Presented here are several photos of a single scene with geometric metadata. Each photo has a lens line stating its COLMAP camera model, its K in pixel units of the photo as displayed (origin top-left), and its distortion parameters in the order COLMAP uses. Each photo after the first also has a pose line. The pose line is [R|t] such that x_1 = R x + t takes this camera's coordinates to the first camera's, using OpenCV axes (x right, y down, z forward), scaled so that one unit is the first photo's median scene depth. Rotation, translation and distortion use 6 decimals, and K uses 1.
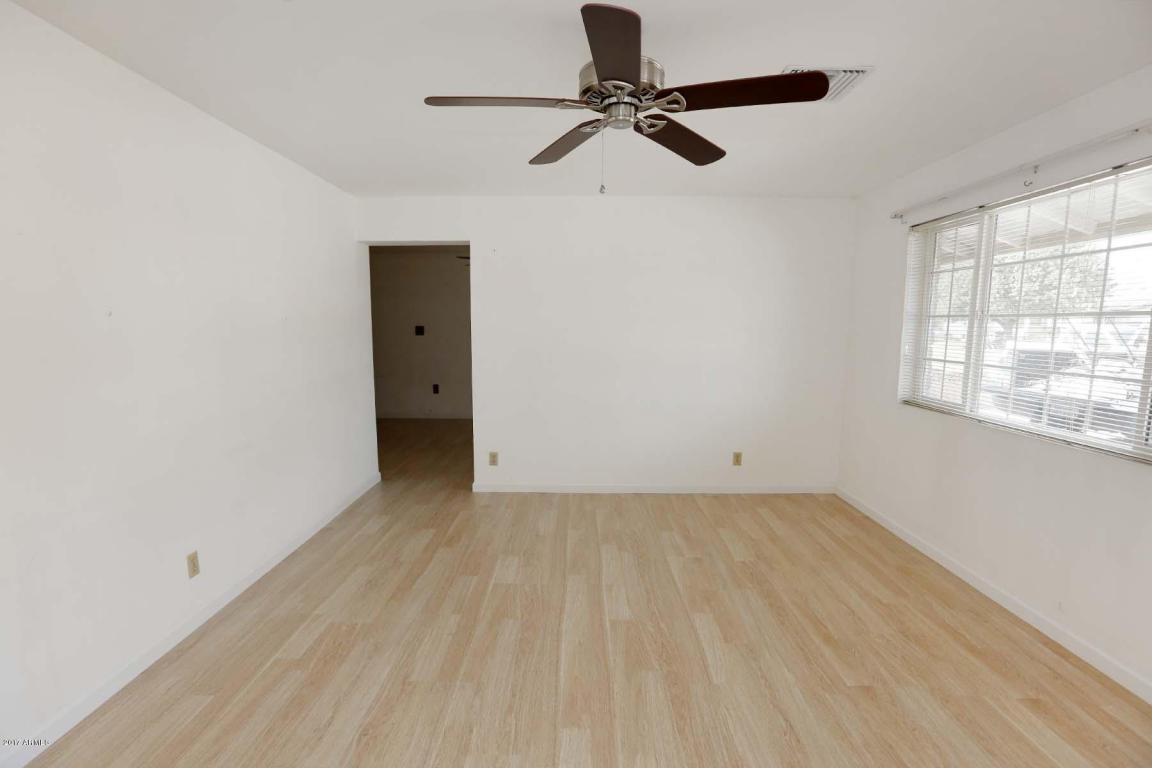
lens RADIAL K [[530.2, 0, 570.8], [0, 530.2, 389.9], [0, 0, 1]] dist [-0.077004, 0.023876]
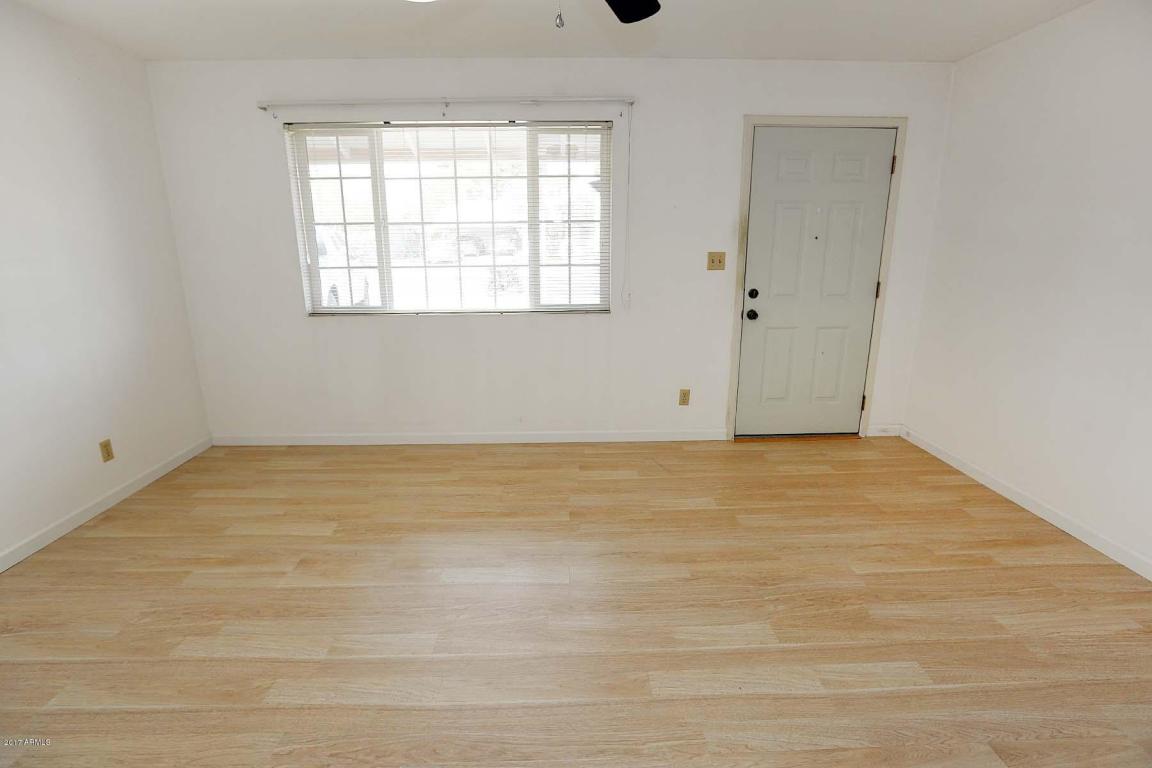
lens RADIAL K [[562.1, 0, 564.9], [0, 562.1, 369.0], [0, 0, 1]] dist [-0.033988, -0.000422]
pose [[-0.029947, -0.233678, 0.971853, -0.494354], [0.128179, 0.963363, 0.235587, -0.075676], [-0.991299, 0.131626, 0.001103, 0.657570]]
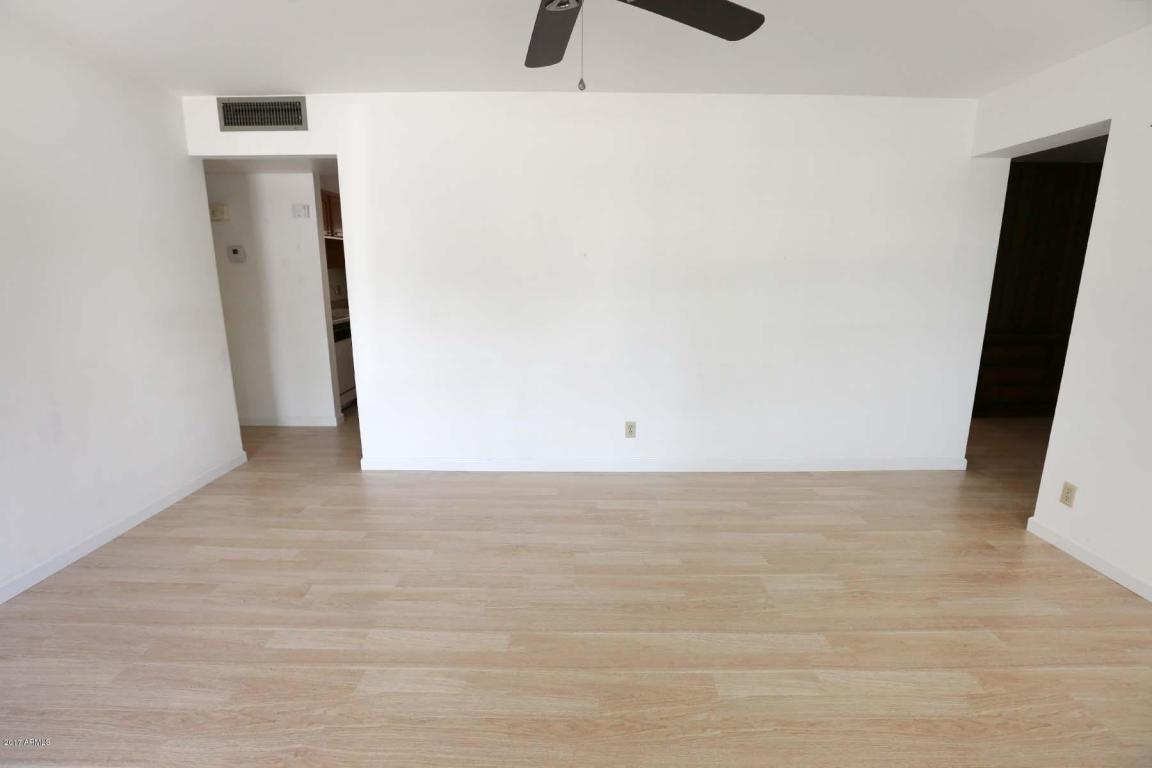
lens RADIAL K [[530.2, 0, 570.8], [0, 530.2, 389.9], [0, 0, 1]] dist [-0.077004, 0.023876]
pose [[0.010860, 0.218801, -0.975709, 0.581477], [-0.121452, 0.968831, 0.215907, -0.059077], [0.992538, 0.116157, 0.037095, 0.629080]]
